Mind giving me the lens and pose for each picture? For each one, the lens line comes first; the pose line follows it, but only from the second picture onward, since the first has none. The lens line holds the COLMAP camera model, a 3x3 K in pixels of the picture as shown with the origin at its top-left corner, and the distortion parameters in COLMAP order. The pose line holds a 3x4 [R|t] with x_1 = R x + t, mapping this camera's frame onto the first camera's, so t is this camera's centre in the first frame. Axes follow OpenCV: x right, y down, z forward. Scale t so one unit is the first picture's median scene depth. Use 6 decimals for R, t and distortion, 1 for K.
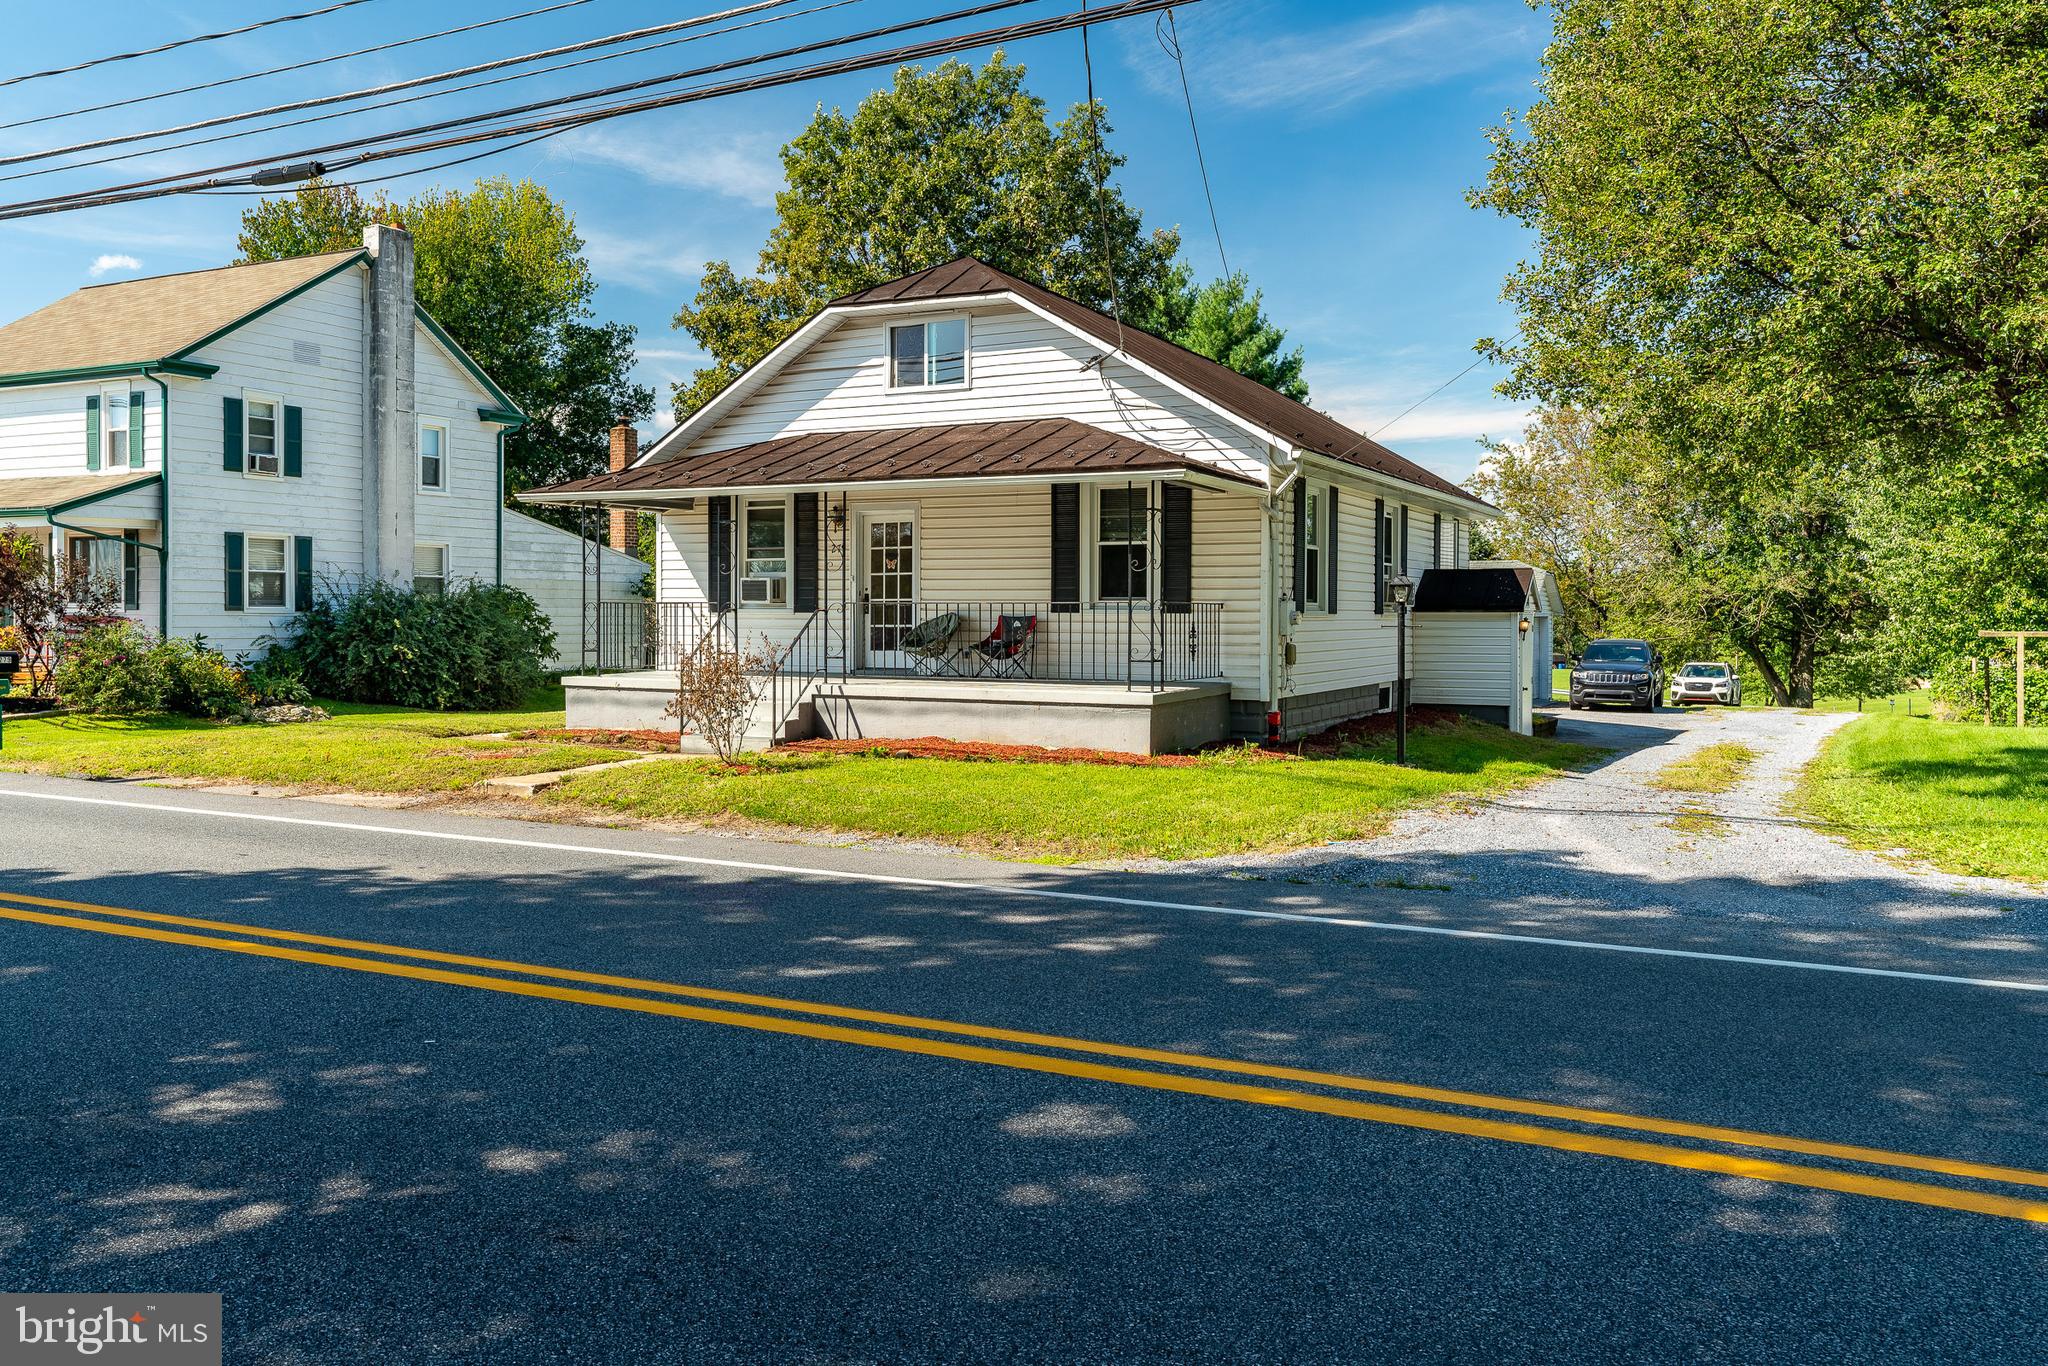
lens RADIAL K [[1581.5, 0, 1026.2], [0, 1581.5, 664.1], [0, 0, 1]] dist [0.002797, -0.005883]
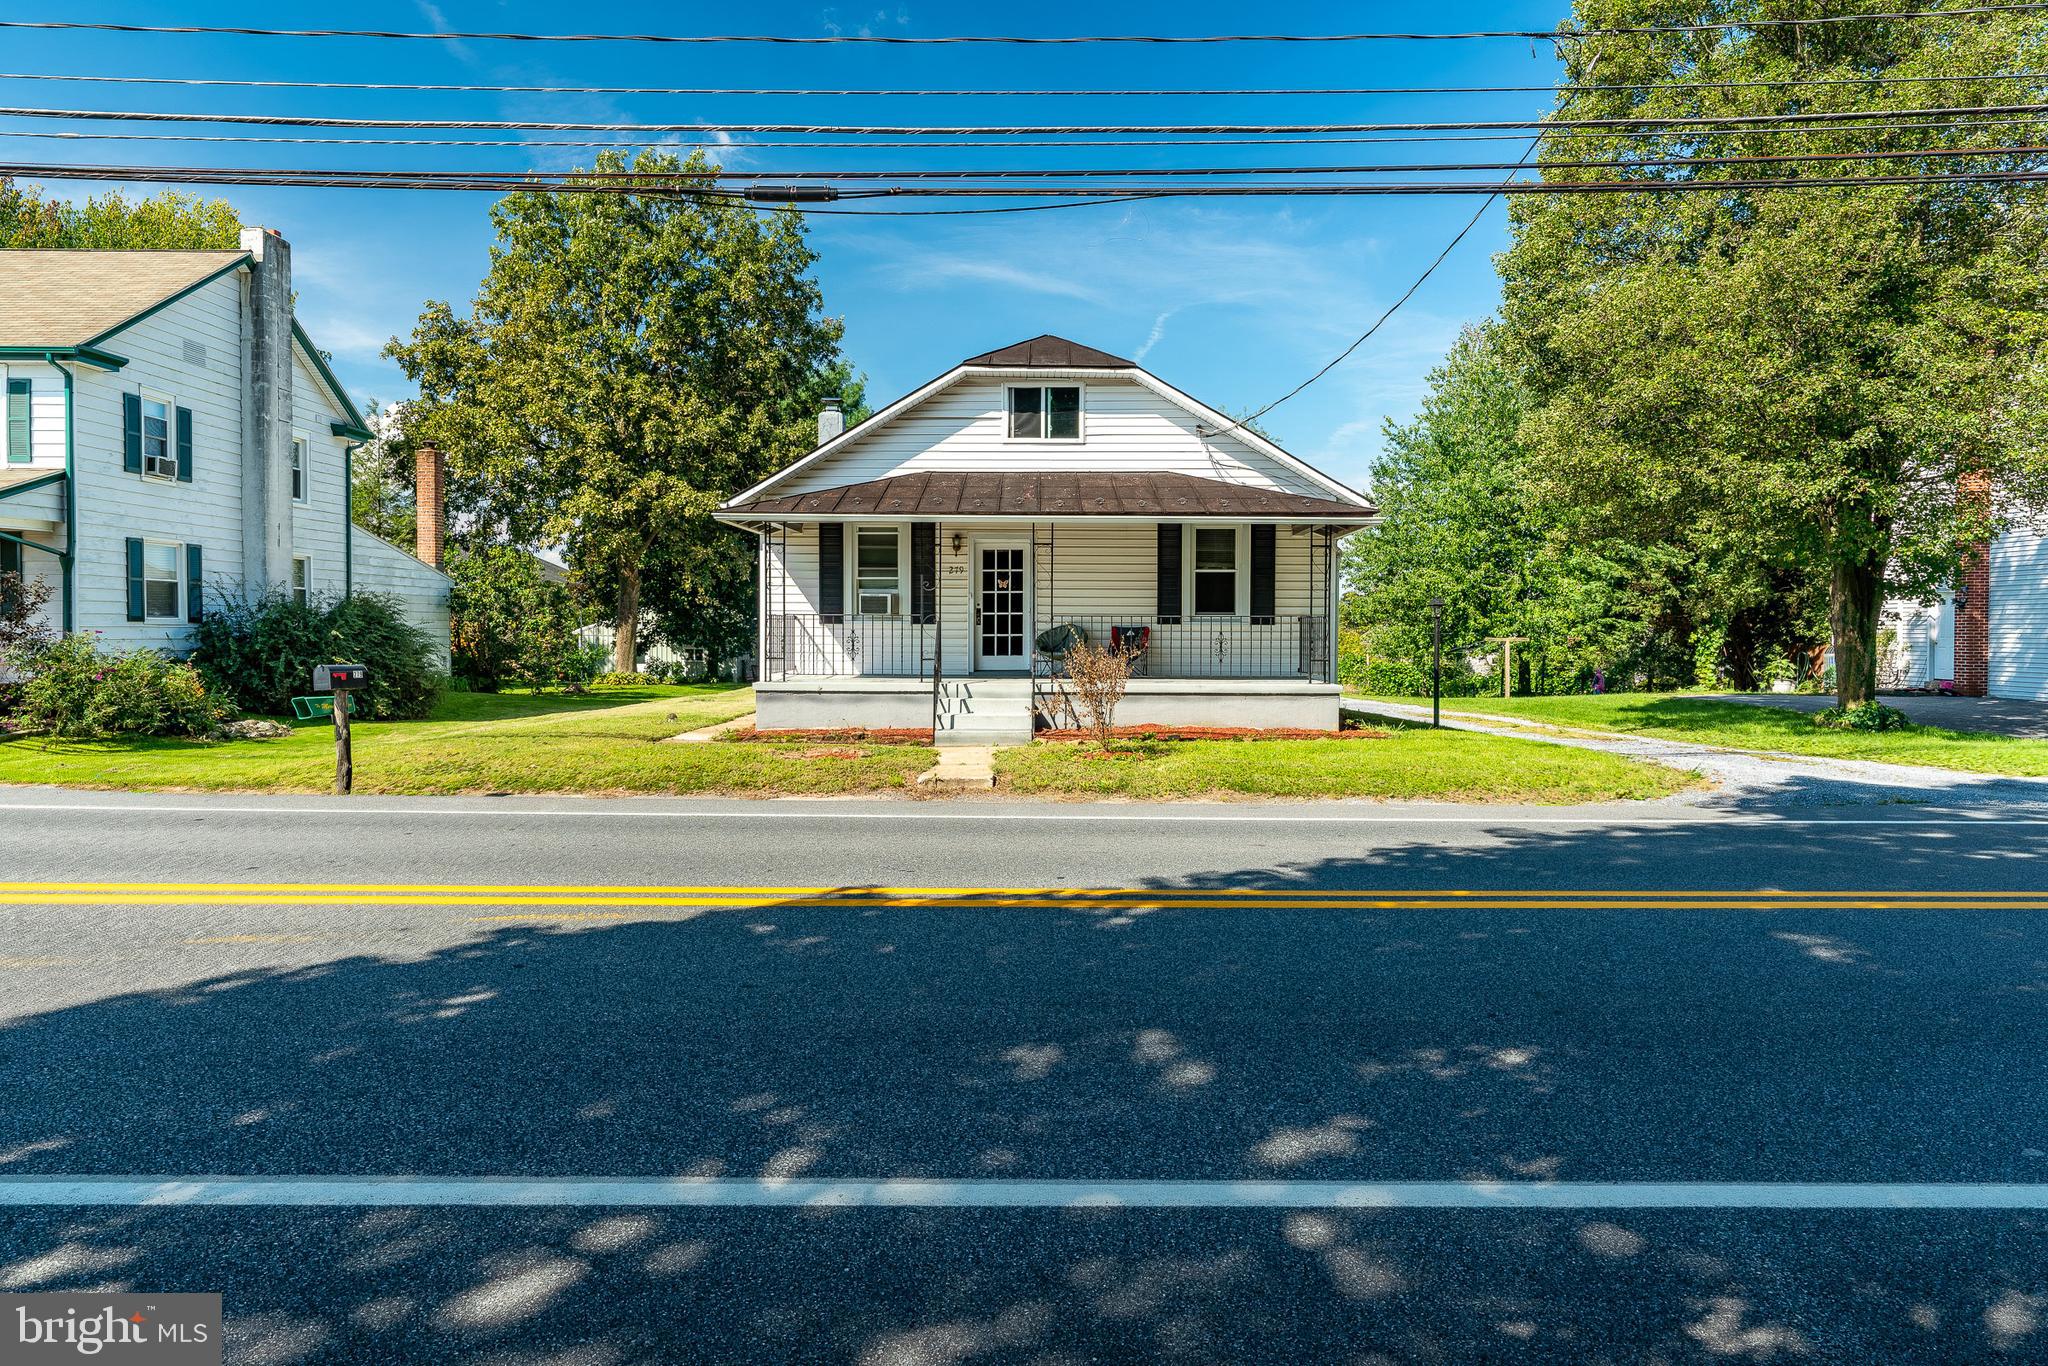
lens RADIAL K [[1215.0, 0, 1033.3], [0, 1215.0, 685.4], [0, 0, 1]] dist [-0.004875, 0.004476]
pose [[0.891930, -0.021815, 0.451648, -0.457489], [0.014074, 0.999691, 0.020492, -0.004112], [-0.451955, -0.011921, 0.891961, 0.150726]]
